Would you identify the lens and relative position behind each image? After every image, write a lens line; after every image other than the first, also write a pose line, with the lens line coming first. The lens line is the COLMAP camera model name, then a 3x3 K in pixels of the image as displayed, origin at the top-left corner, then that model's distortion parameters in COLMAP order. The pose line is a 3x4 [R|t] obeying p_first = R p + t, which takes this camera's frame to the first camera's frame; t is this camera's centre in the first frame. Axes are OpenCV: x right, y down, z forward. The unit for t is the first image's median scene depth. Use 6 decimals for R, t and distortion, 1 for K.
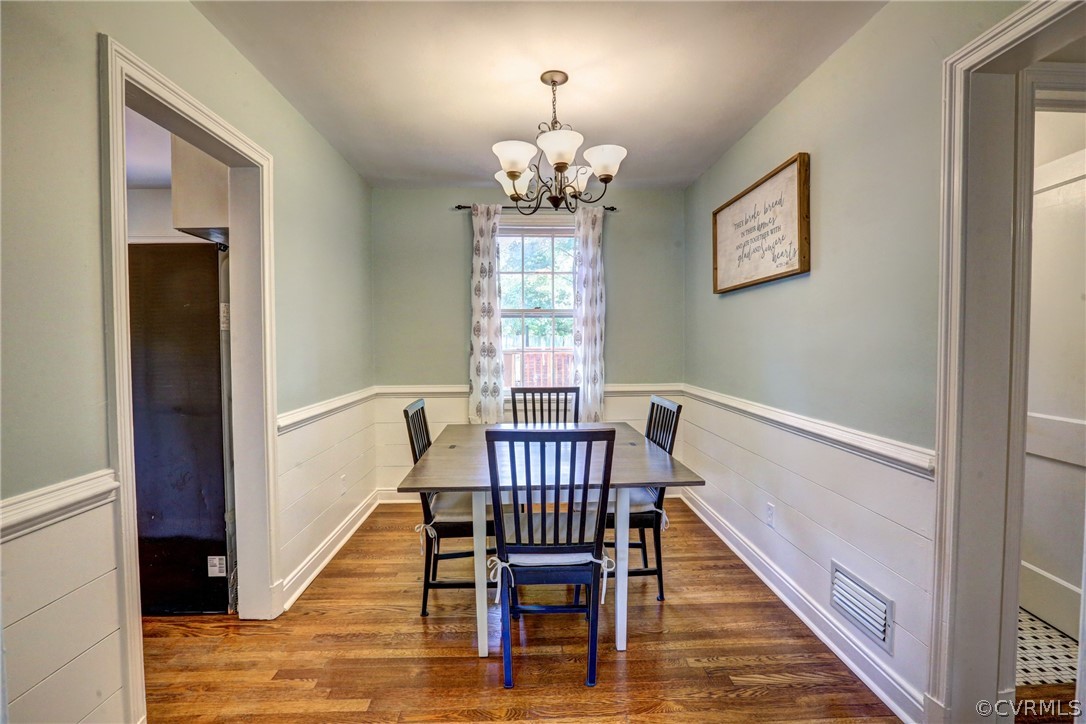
lens RADIAL K [[495.4, 0, 542.2], [0, 495.4, 357.7], [0, 0, 1]] dist [-0.001775, -0.000140]
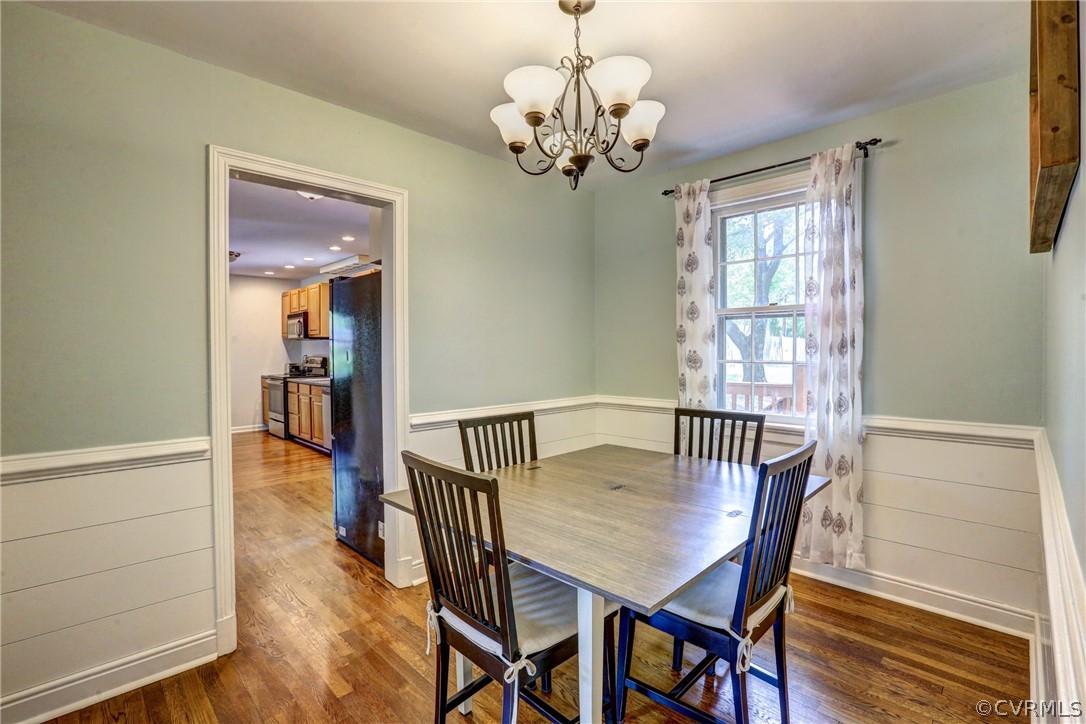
lens RADIAL K [[496.7, 0, 543.8], [0, 496.7, 357.9], [0, 0, 1]] dist [-0.058218, 0.024909]
pose [[0.683657, 0.010187, -0.729732, 0.362265], [-0.022833, 0.999712, -0.007436, -0.008402], [0.729446, 0.021745, 0.683692, 0.311748]]
